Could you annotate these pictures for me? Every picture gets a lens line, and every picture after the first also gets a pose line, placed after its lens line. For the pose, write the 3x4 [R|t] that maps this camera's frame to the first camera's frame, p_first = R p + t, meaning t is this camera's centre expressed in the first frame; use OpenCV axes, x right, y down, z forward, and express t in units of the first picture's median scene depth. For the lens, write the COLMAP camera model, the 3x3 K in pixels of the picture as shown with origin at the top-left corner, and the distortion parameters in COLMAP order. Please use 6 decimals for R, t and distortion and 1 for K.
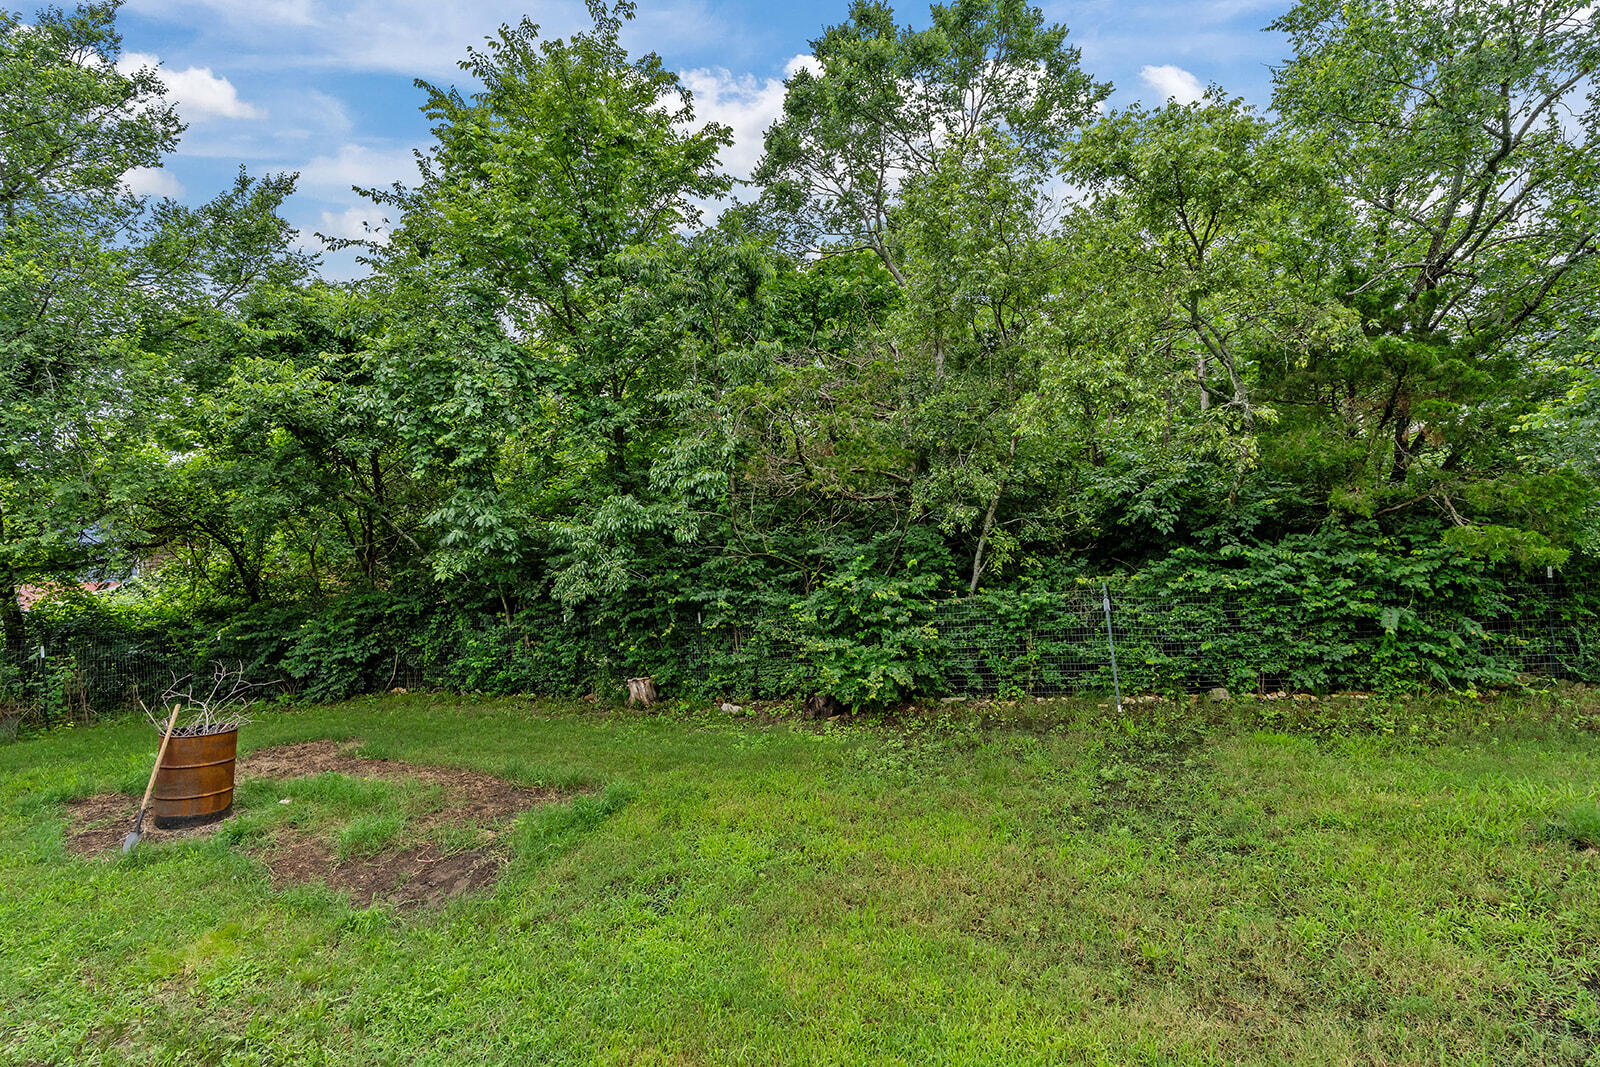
lens RADIAL K [[726.6, 0, 800.0], [0, 726.6, 533.5], [0, 0, 1]] dist [-0.000406, -0.000006]
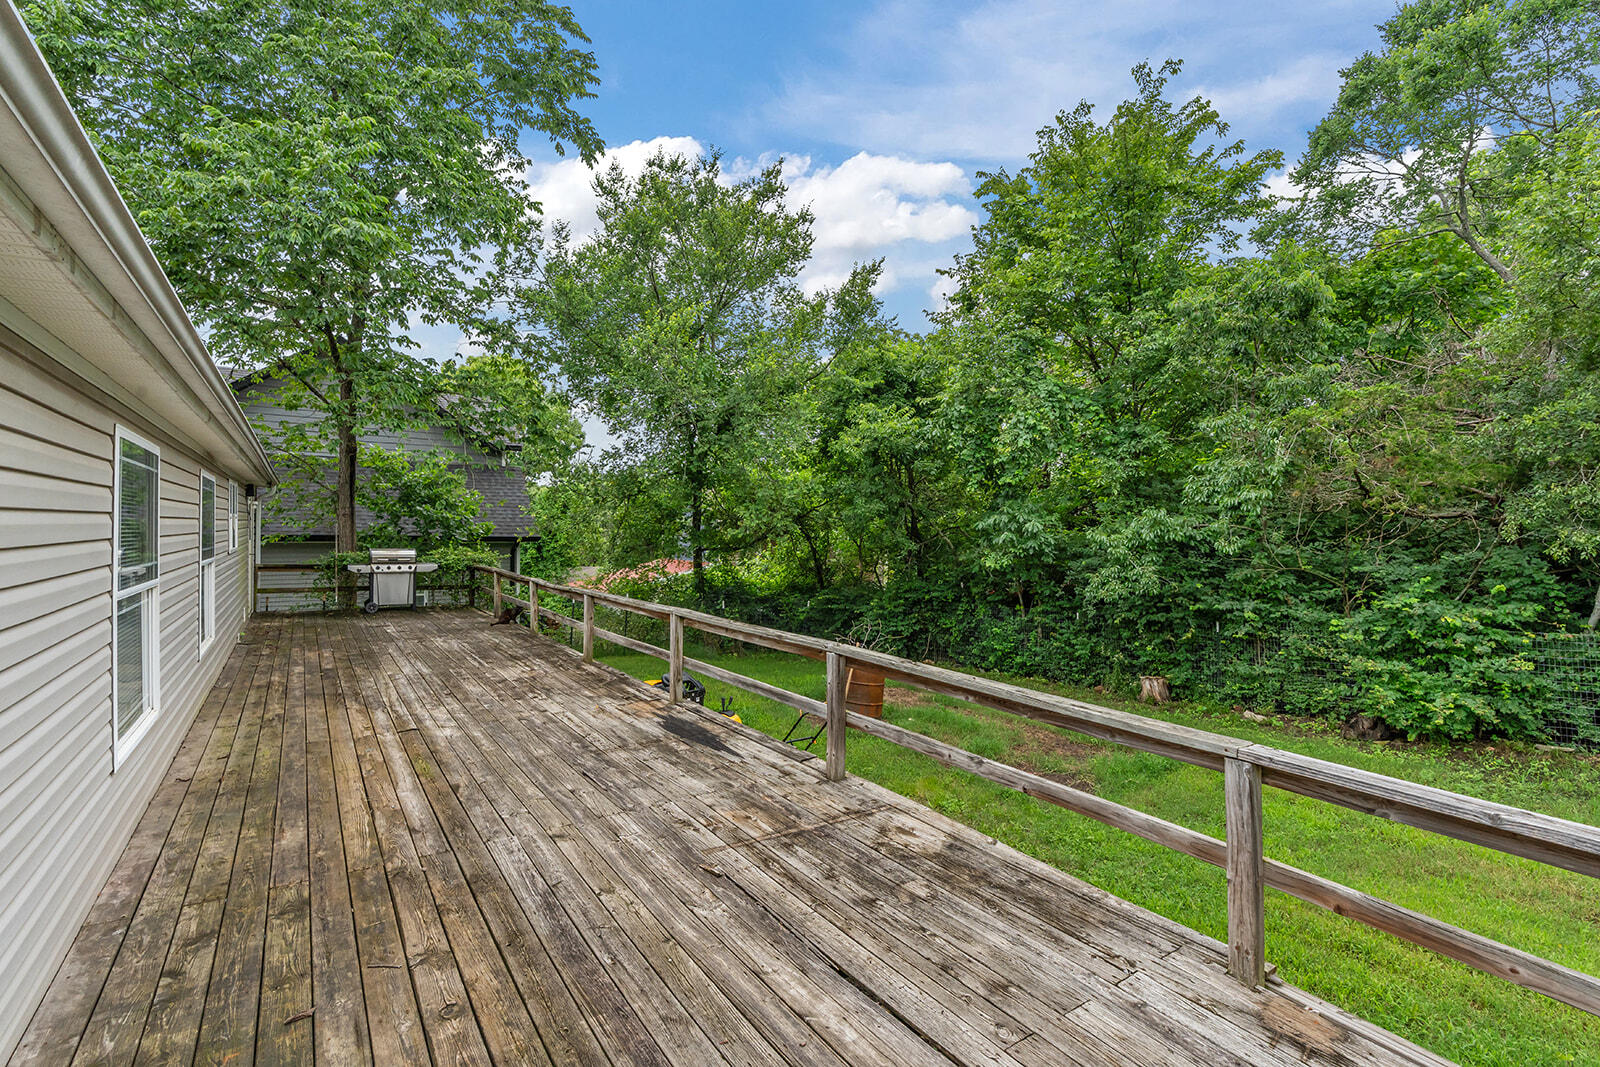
lens RADIAL K [[742.0, 0, 801.1], [0, 742.0, 541.7], [0, 0, 1]] dist [-0.018587, 0.008854]
pose [[0.828791, 0.040024, -0.558126, -0.053027], [-0.036680, 0.999179, 0.017185, -0.001707], [0.558356, 0.006229, 0.829578, -0.225896]]
